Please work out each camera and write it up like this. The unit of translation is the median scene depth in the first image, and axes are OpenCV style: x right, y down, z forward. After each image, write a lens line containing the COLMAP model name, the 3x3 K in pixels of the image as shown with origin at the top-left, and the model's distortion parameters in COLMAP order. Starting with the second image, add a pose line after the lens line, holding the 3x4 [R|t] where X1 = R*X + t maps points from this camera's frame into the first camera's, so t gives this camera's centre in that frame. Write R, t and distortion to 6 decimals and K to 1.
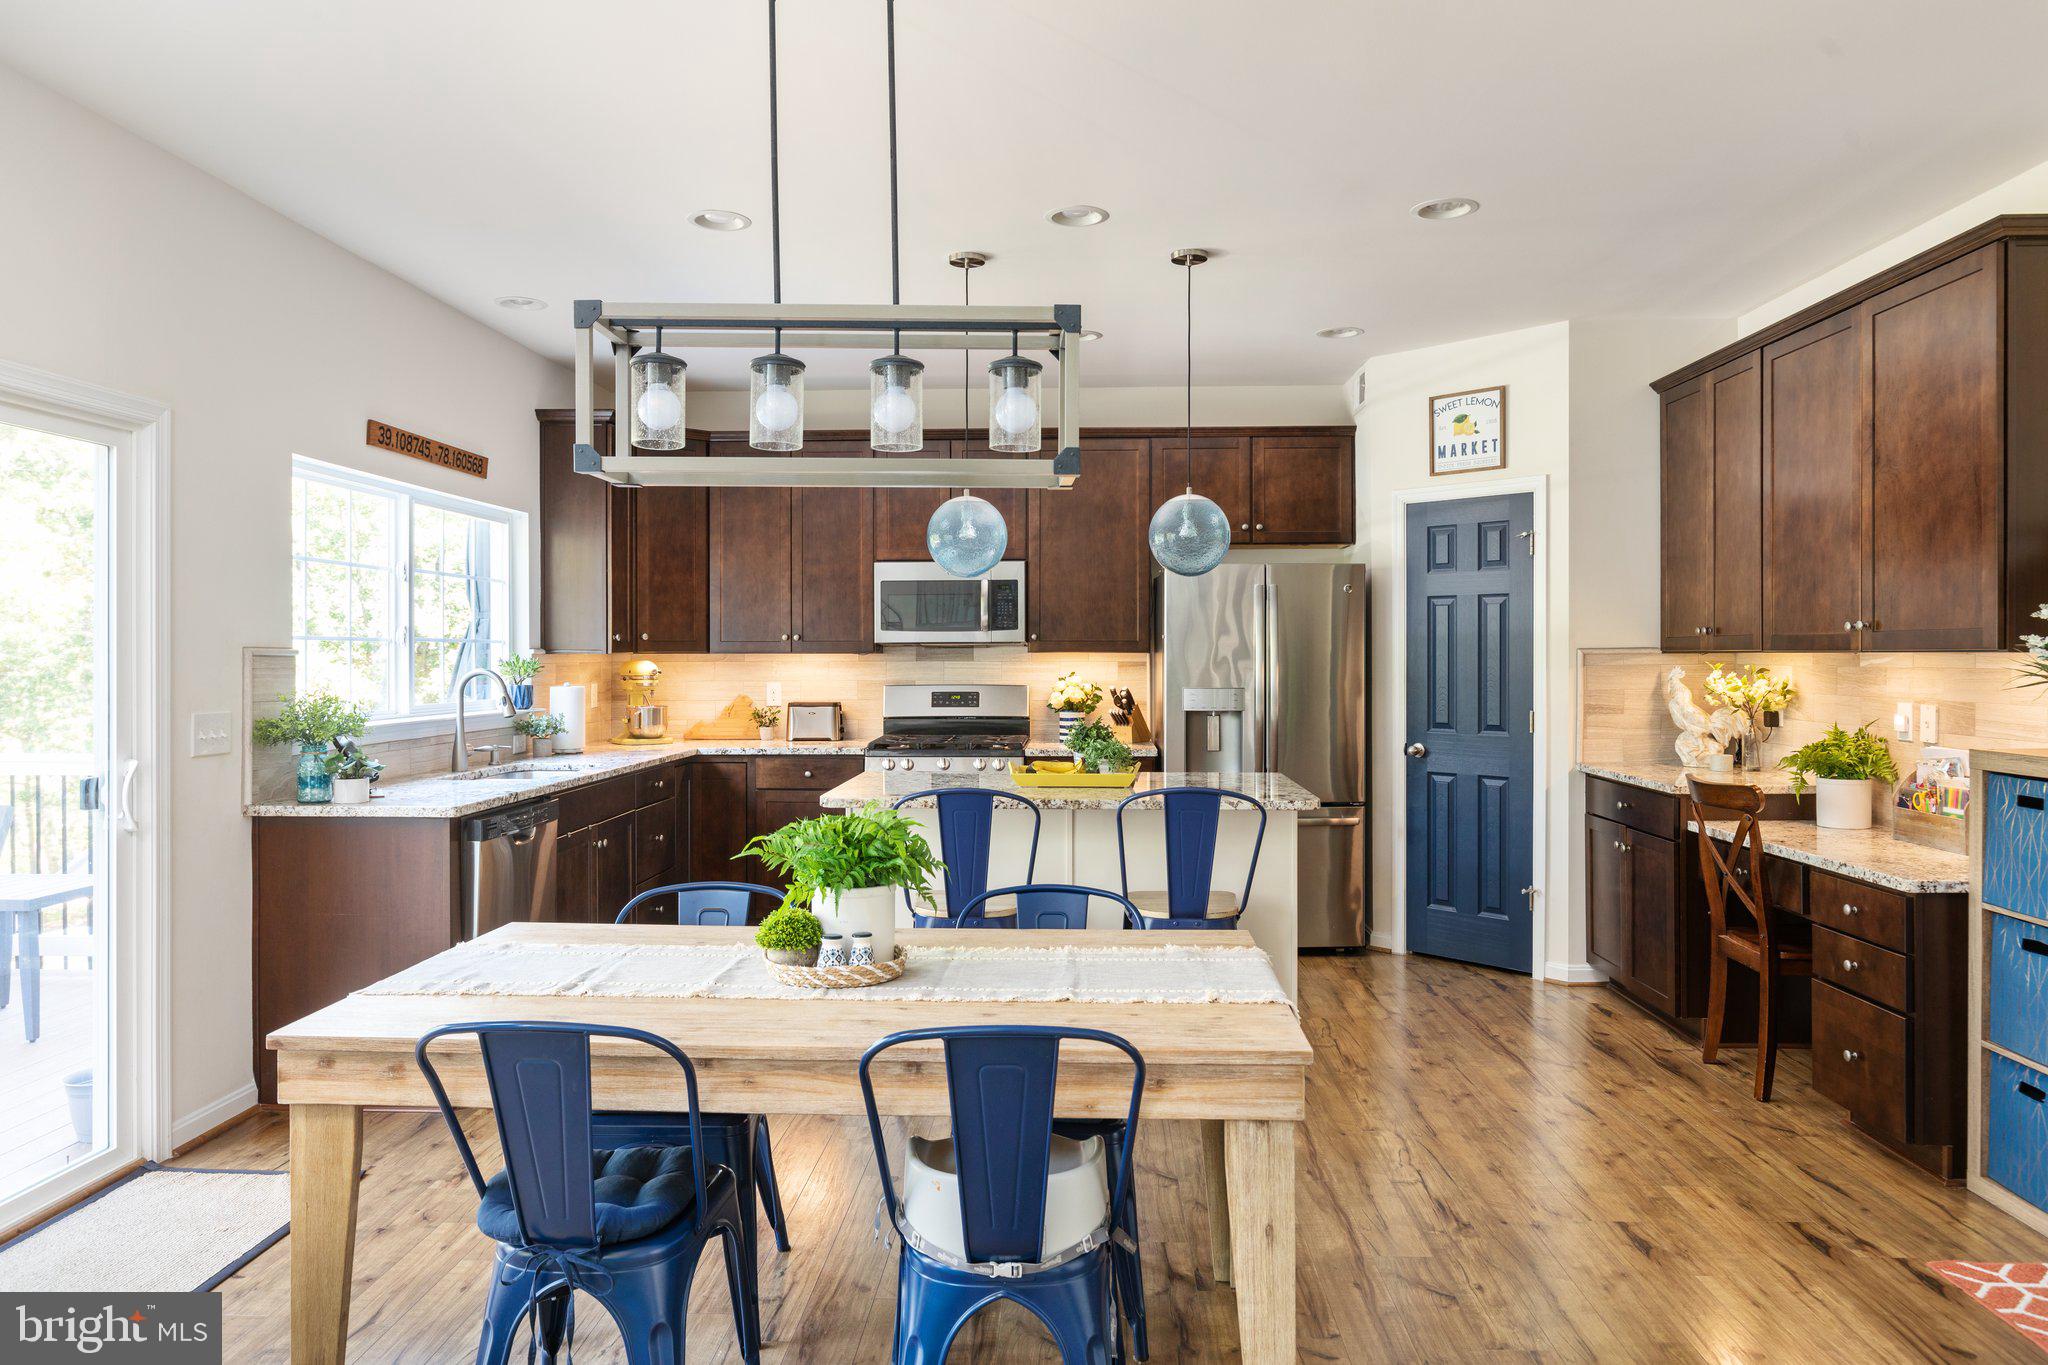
lens RADIAL K [[1382.8, 0, 1024.0], [0, 1382.8, 682.5], [0, 0, 1]] dist [0.006260, 0.000009]
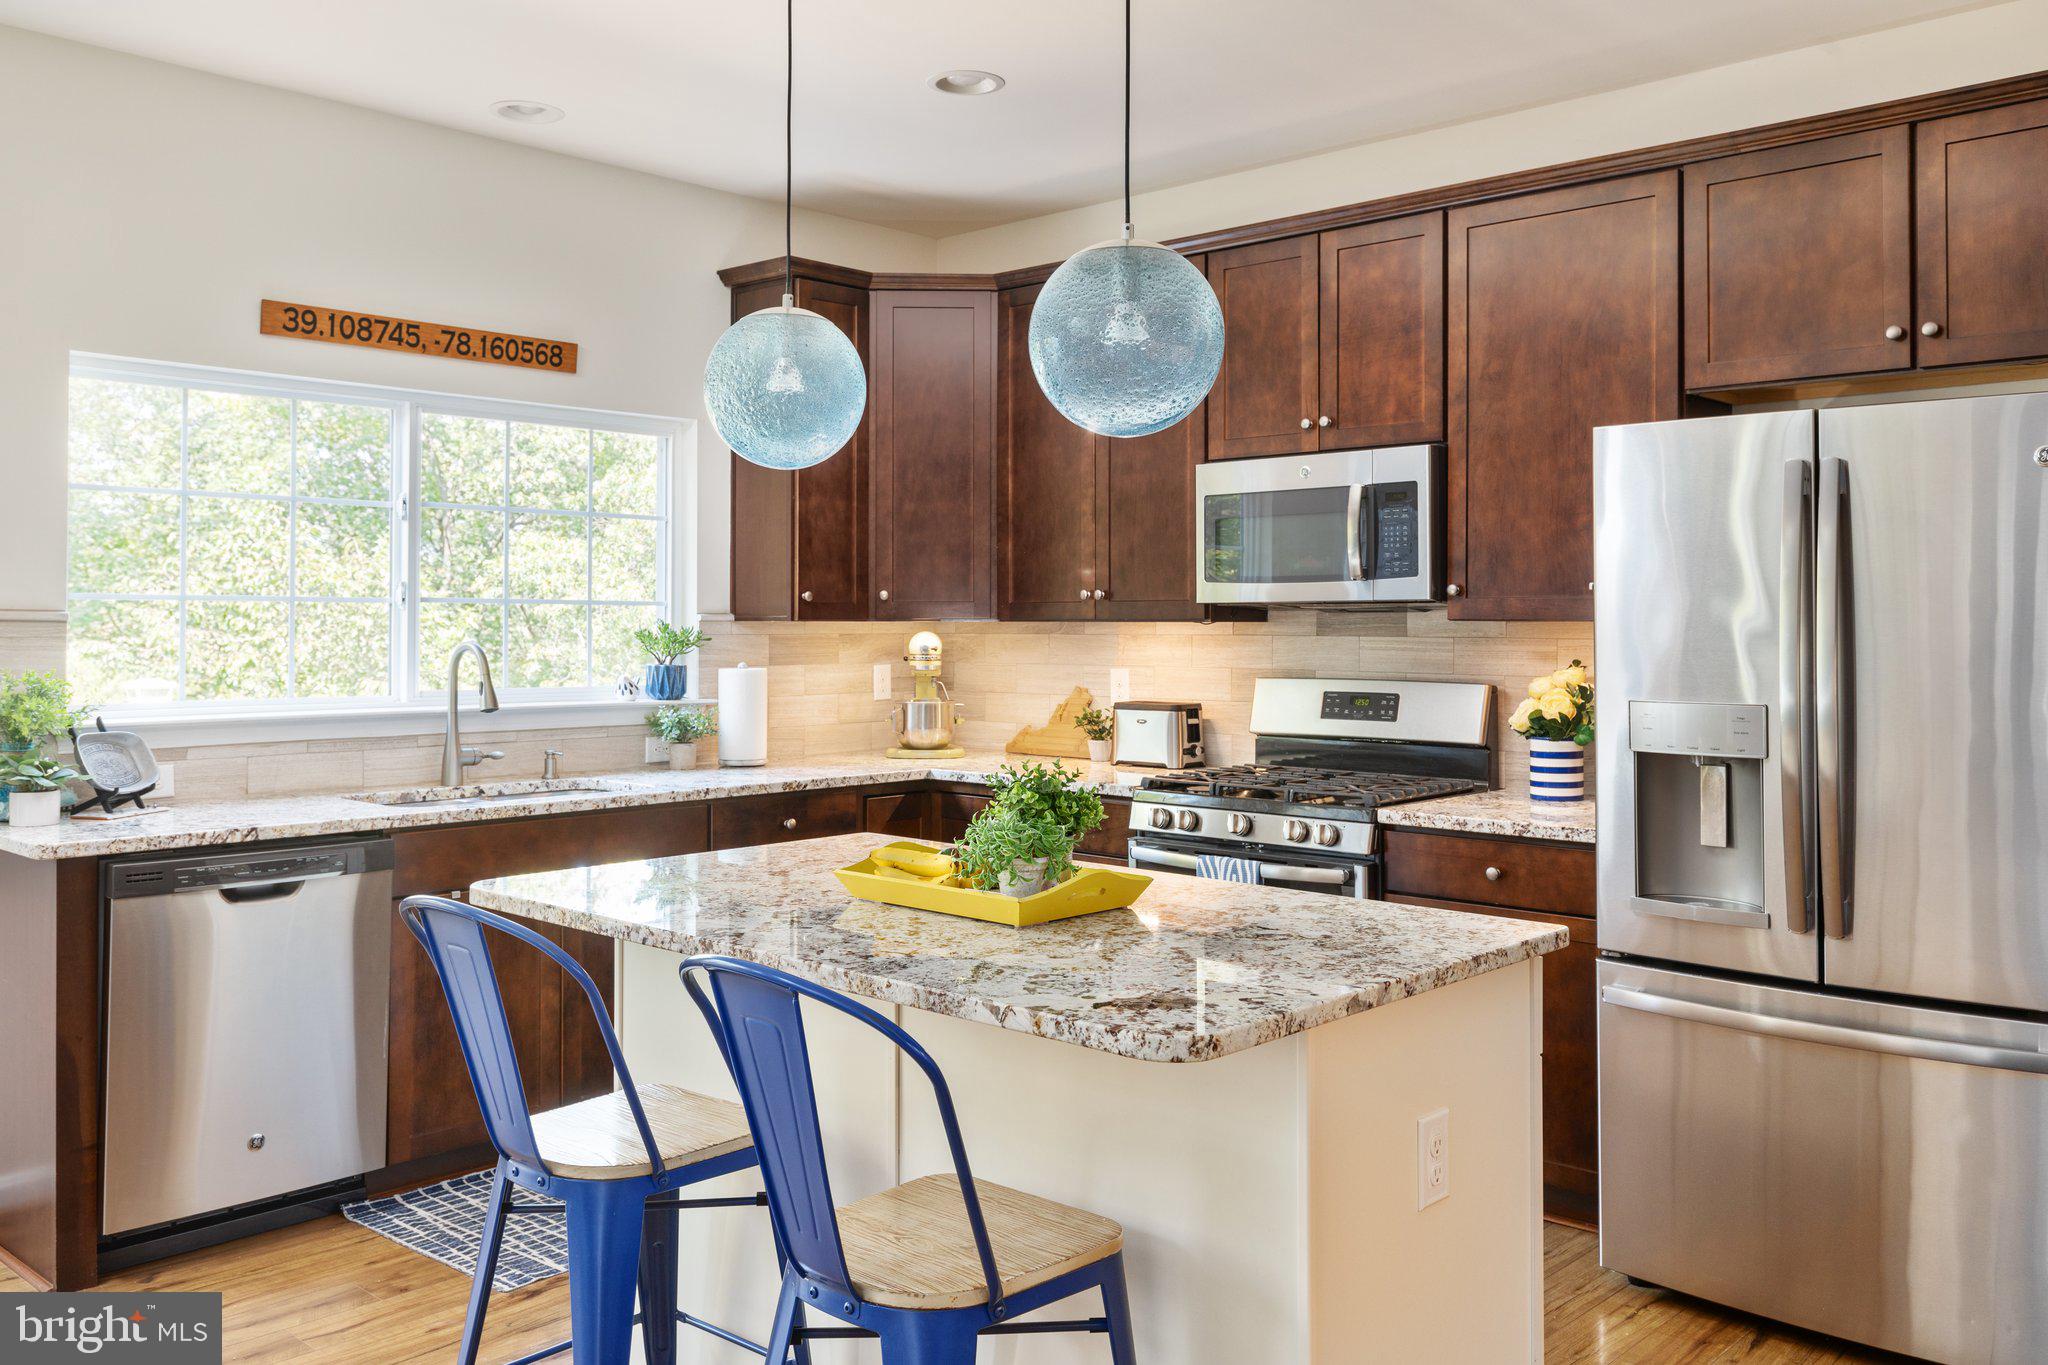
lens RADIAL K [[1696.9, 0, 1024.2], [0, 1696.9, 617.3], [0, 0, 1]] dist [-0.001319, -0.001331]
pose [[0.763088, 0.000089, -0.646294, 0.355118], [-0.015824, 0.999703, -0.018546, -0.010445], [0.646100, 0.024379, 0.762863, 0.499286]]
